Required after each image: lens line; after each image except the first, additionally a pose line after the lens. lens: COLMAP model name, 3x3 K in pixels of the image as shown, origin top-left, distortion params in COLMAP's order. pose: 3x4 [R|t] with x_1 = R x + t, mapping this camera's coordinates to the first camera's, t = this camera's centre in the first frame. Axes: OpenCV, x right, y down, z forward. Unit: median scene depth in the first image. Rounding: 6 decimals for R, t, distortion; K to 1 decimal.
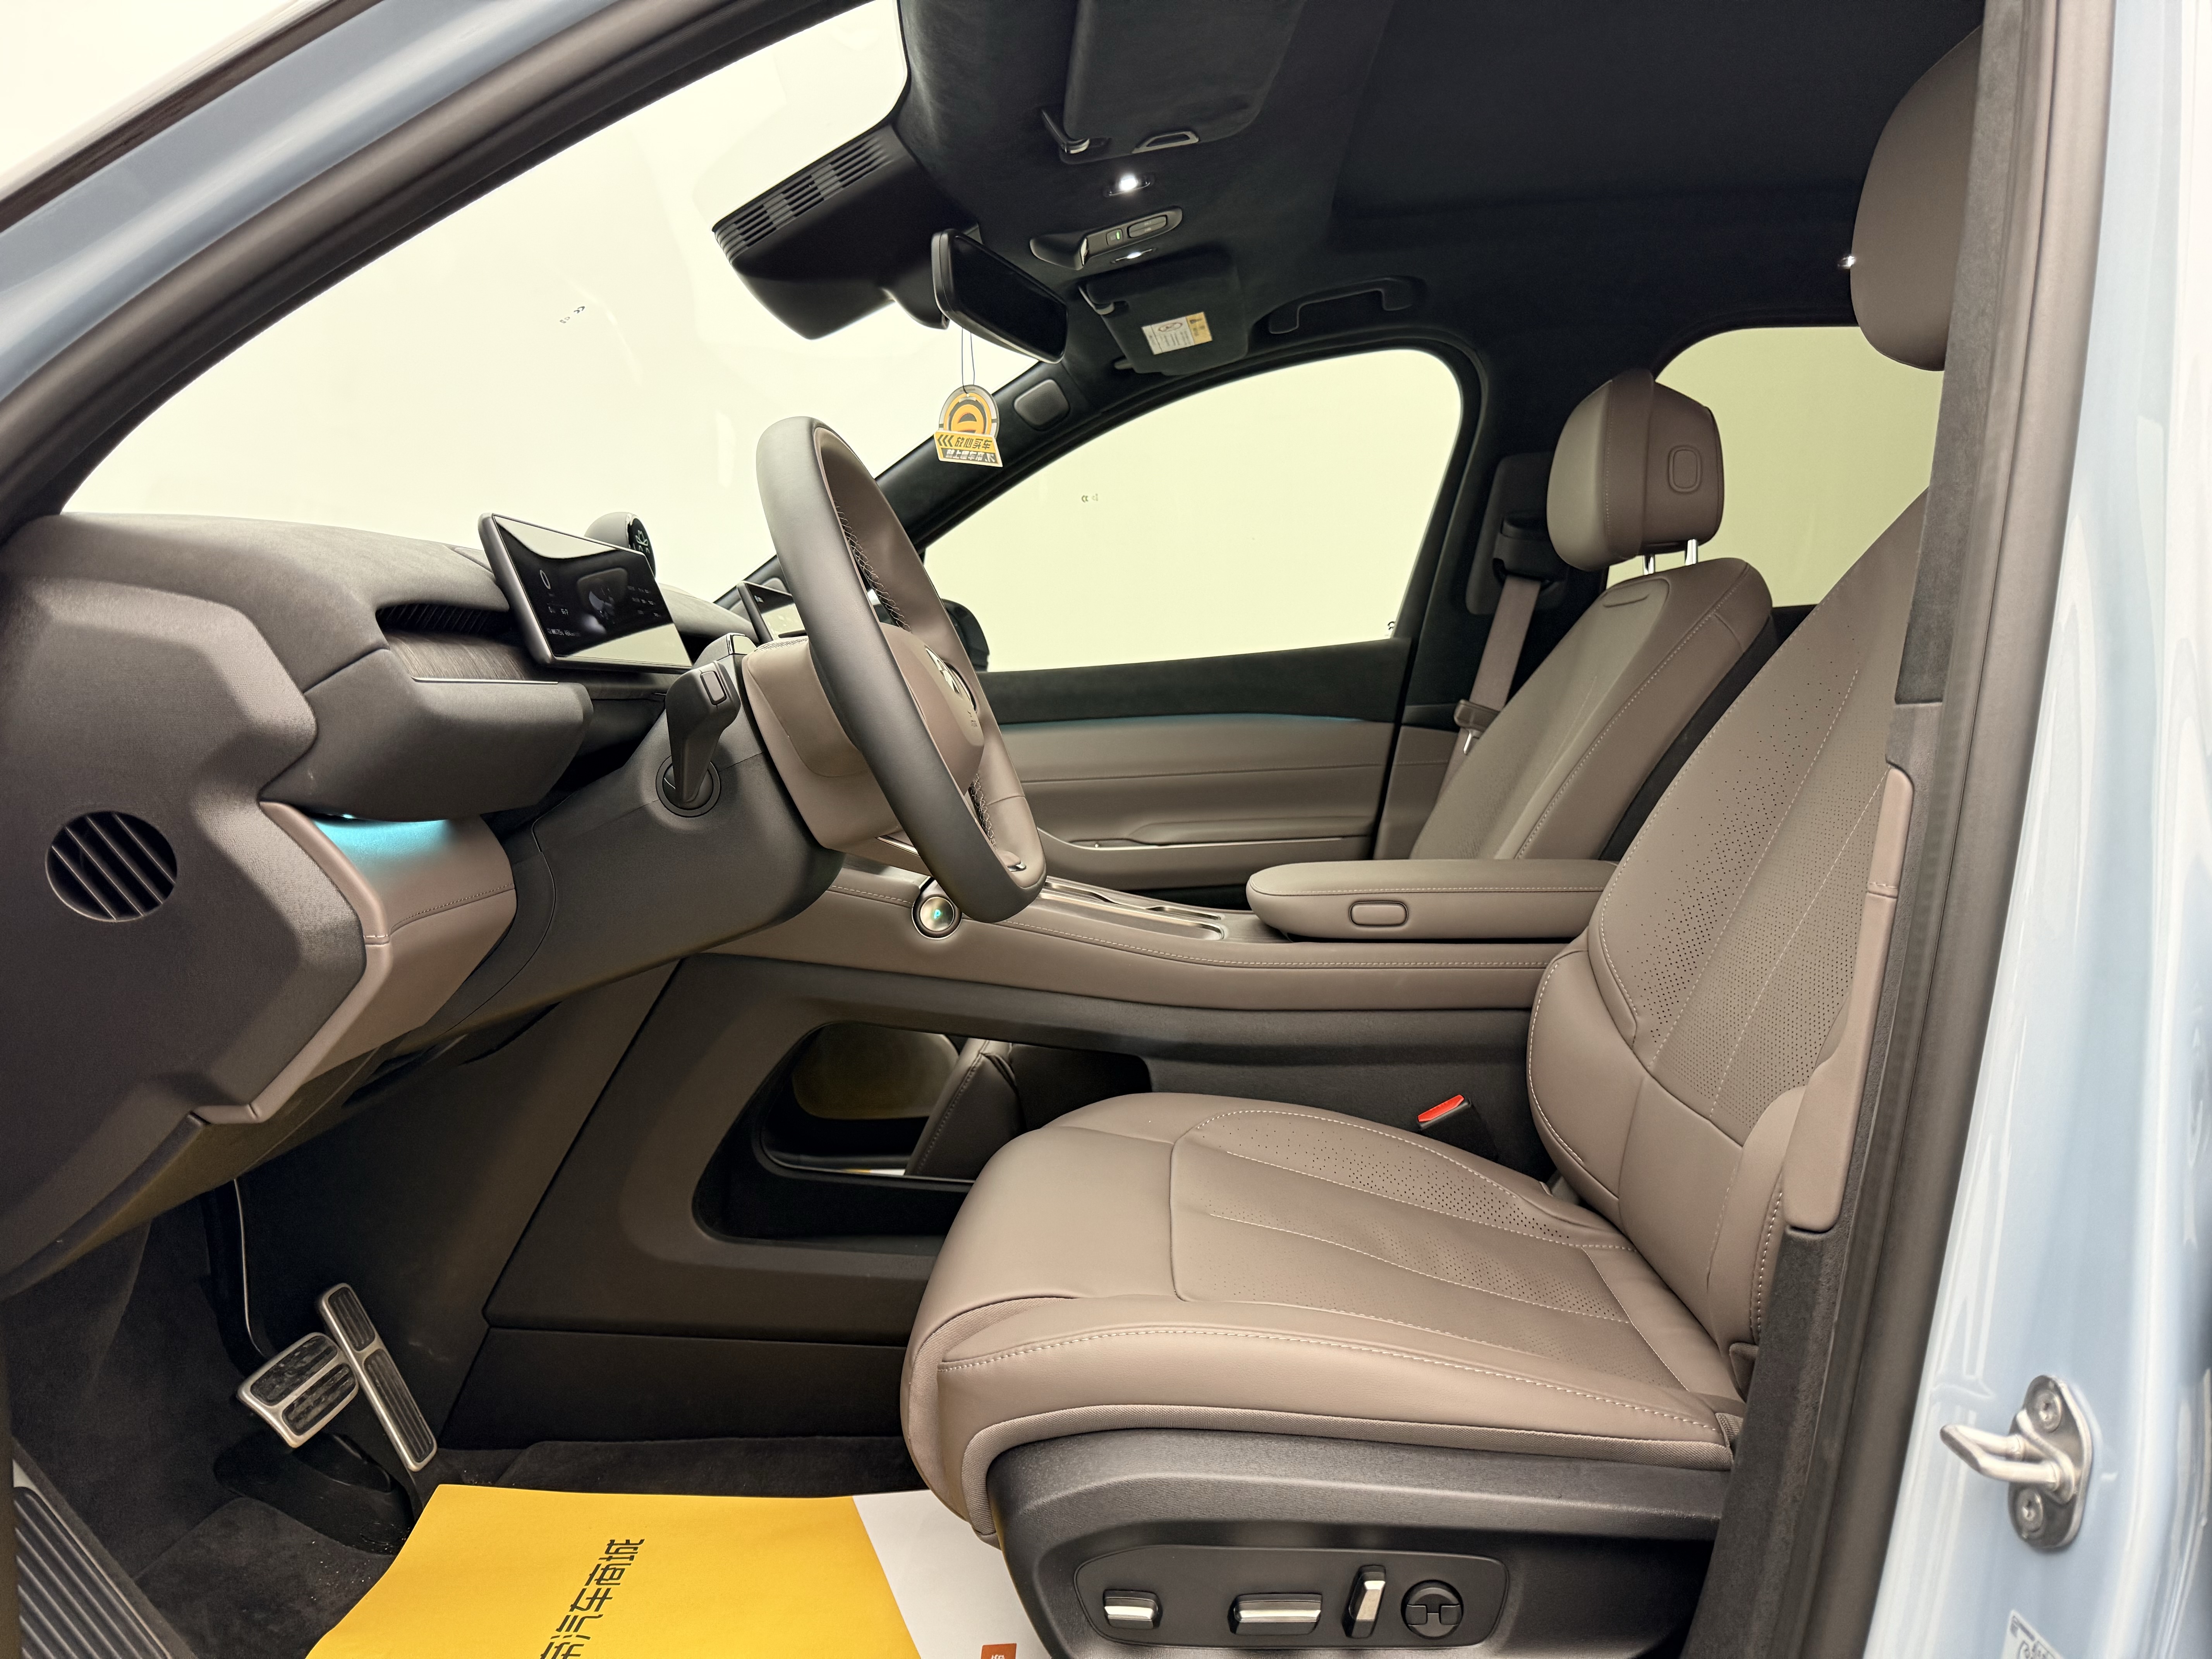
lens RADIAL K [[1591.4, 0, 1099.2], [0, 1591.4, 838.5], [0, 0, 1]] dist [0.003904, -0.003543]
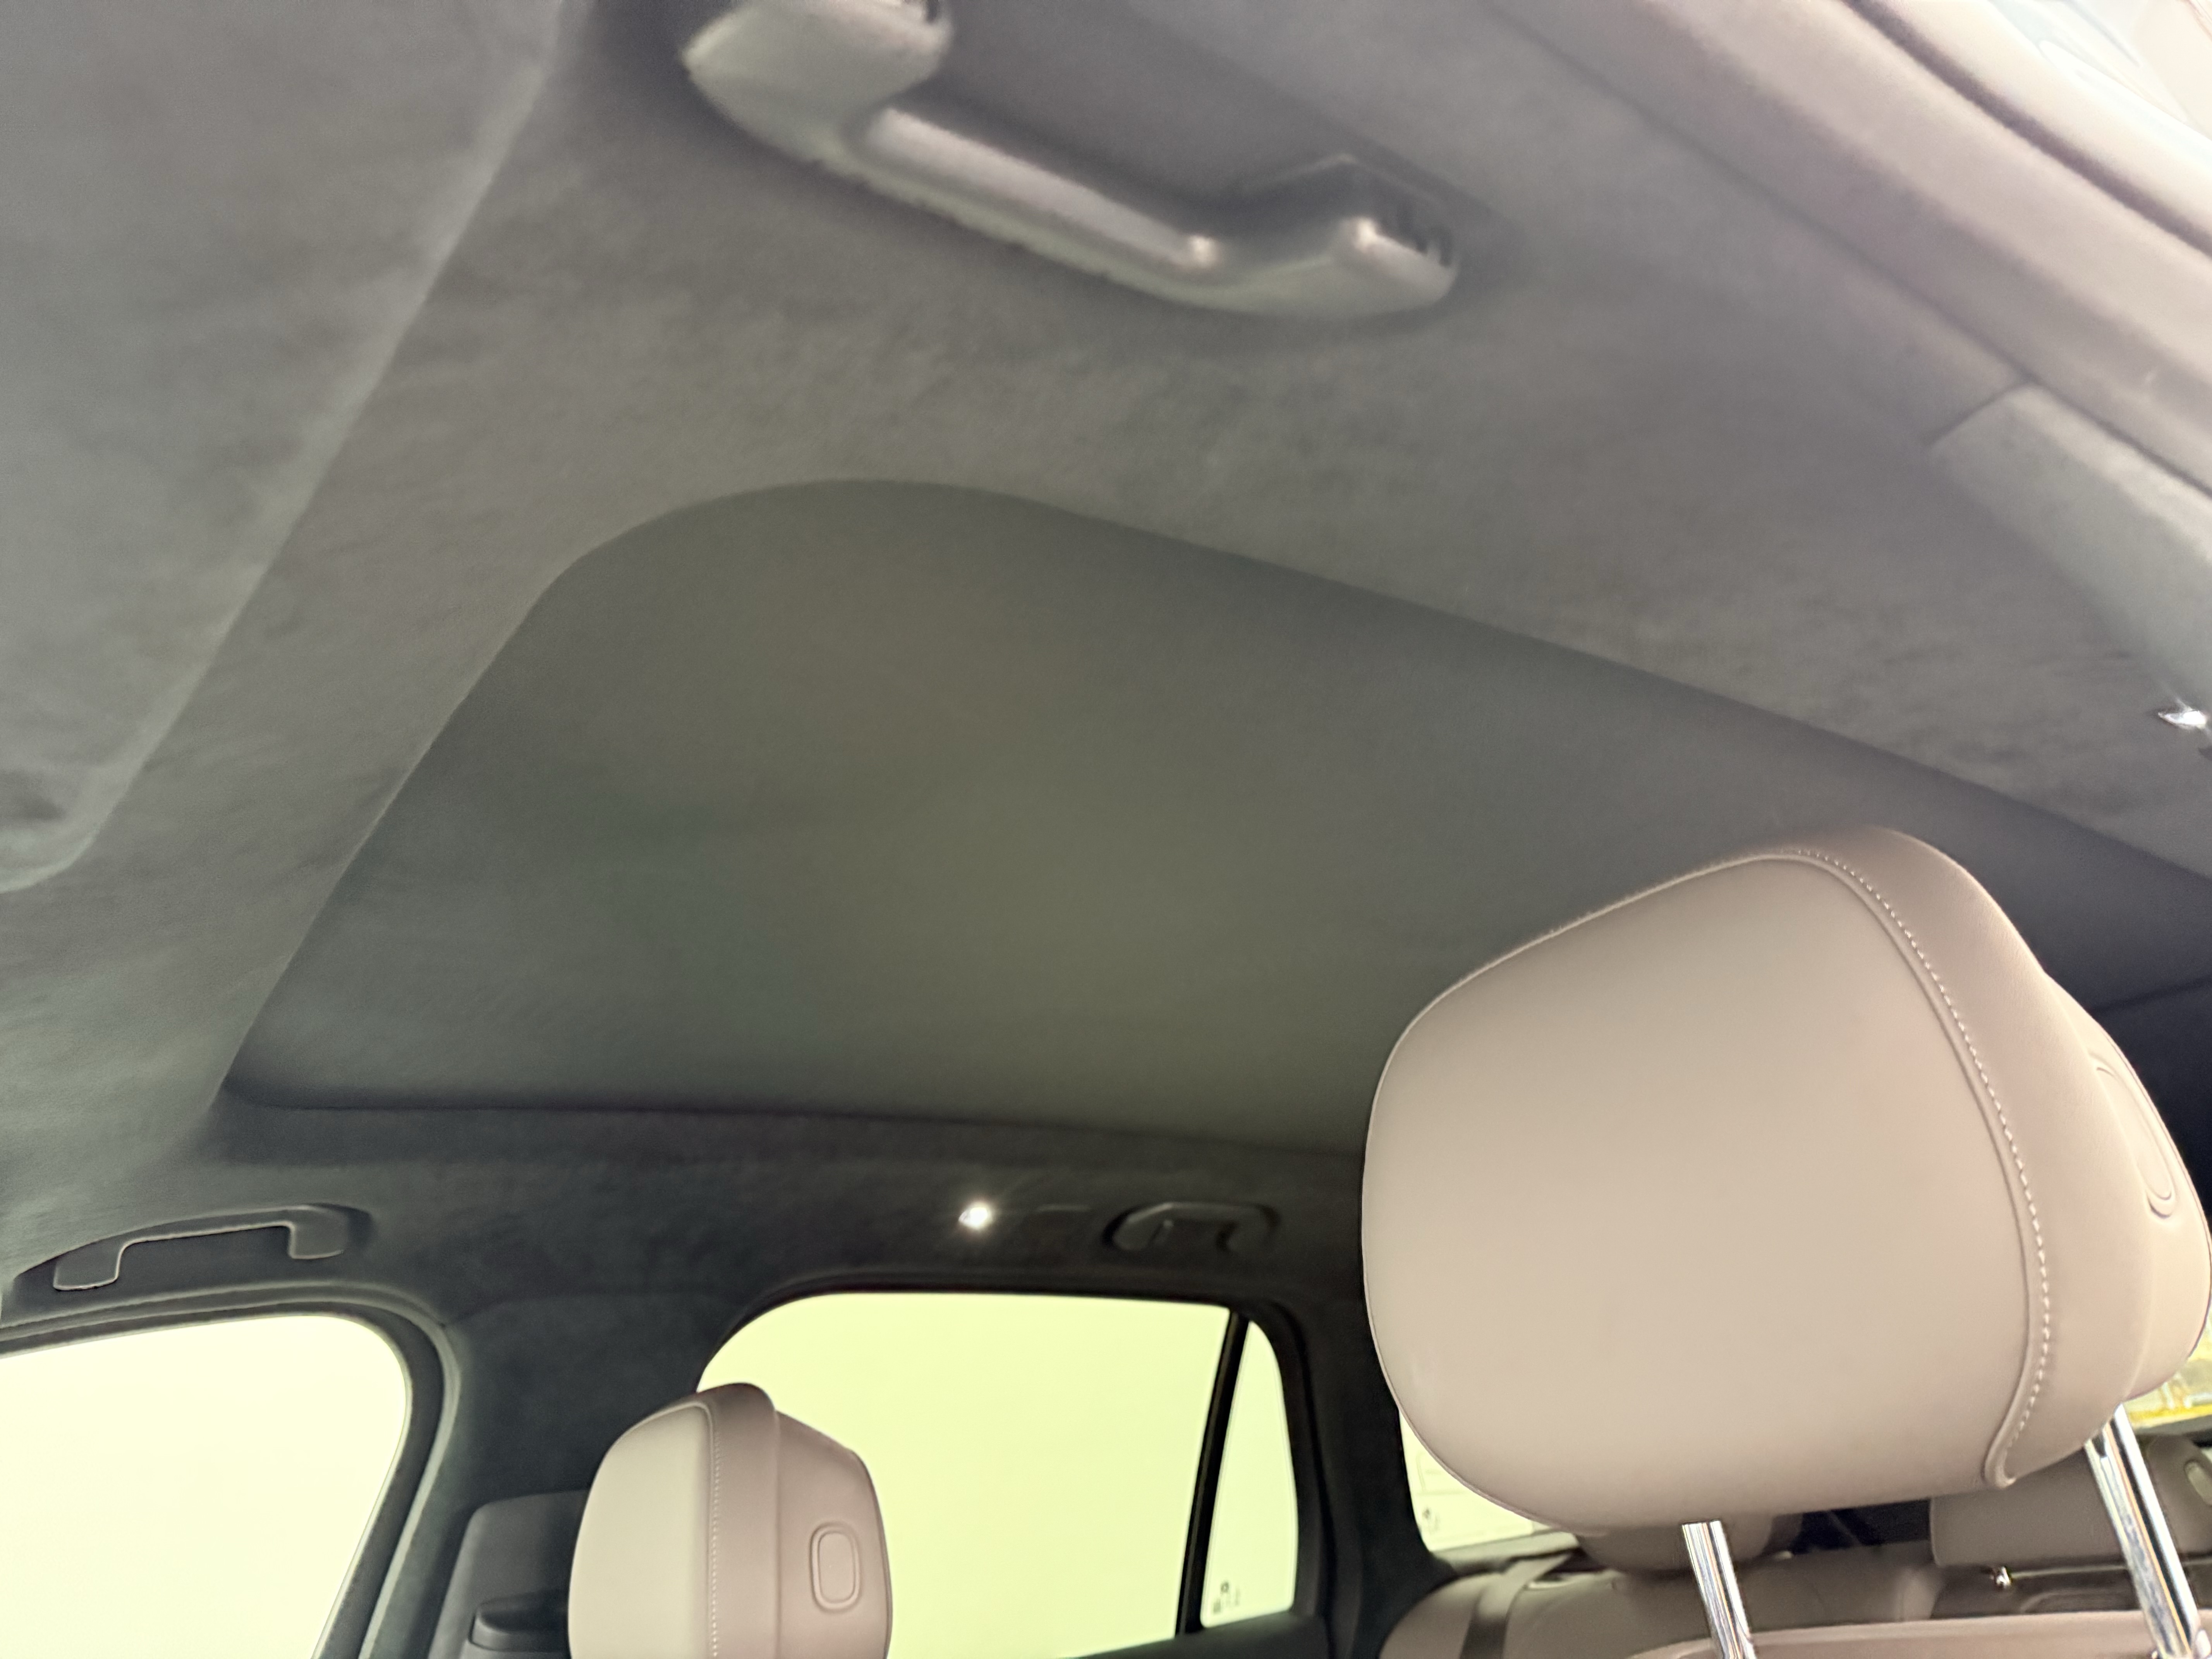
lens RADIAL K [[1591.4, 0, 1099.2], [0, 1591.4, 838.5], [0, 0, 1]] dist [0.003904, -0.003543]
pose [[0.787585, 0.185430, 0.587643, 0.039913], [0.144425, 0.871537, -0.468578, -0.149689], [-0.599041, 0.453916, 0.659629, 0.366327]]
